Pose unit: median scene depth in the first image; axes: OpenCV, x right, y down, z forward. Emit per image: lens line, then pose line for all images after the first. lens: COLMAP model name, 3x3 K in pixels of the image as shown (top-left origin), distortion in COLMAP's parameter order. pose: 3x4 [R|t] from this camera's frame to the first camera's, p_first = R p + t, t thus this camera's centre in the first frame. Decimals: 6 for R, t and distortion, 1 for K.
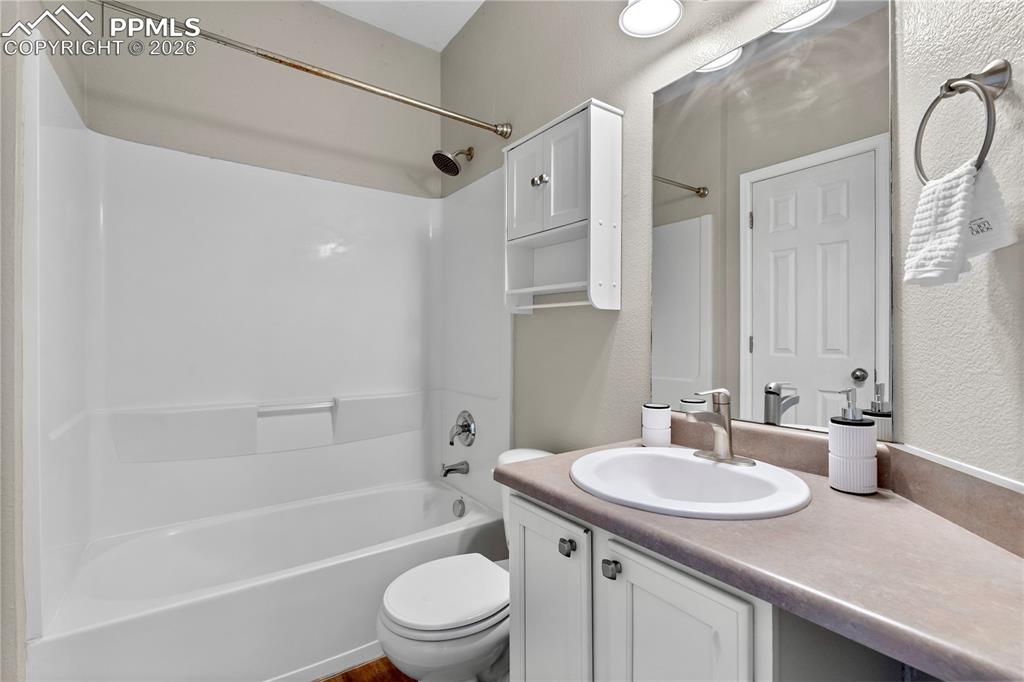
lens RADIAL K [[463.3, 0, 511.6], [0, 463.3, 337.4], [0, 0, 1]] dist [-0.006939, 0.001771]
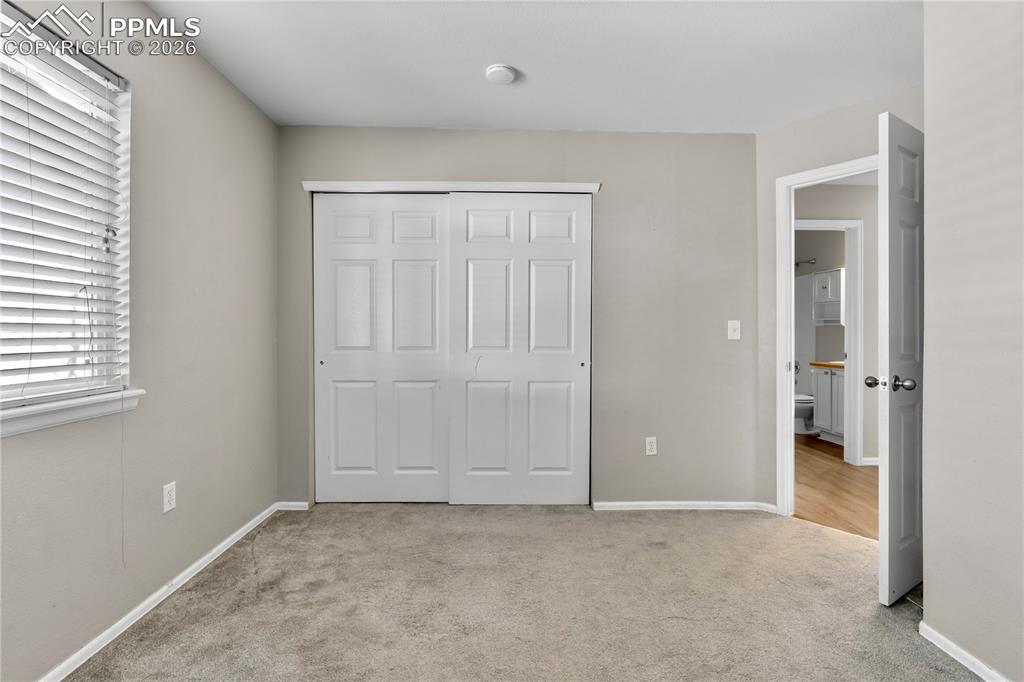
lens RADIAL K [[463.3, 0, 511.1], [0, 463.3, 340.6], [0, 0, 1]] dist [-0.006939, 0.001771]
pose [[0.823970, -0.000969, -0.566633, 0.075691], [-0.000290, 0.999998, -0.002131, 0.051225], [0.566634, 0.001920, 0.823967, -2.757132]]
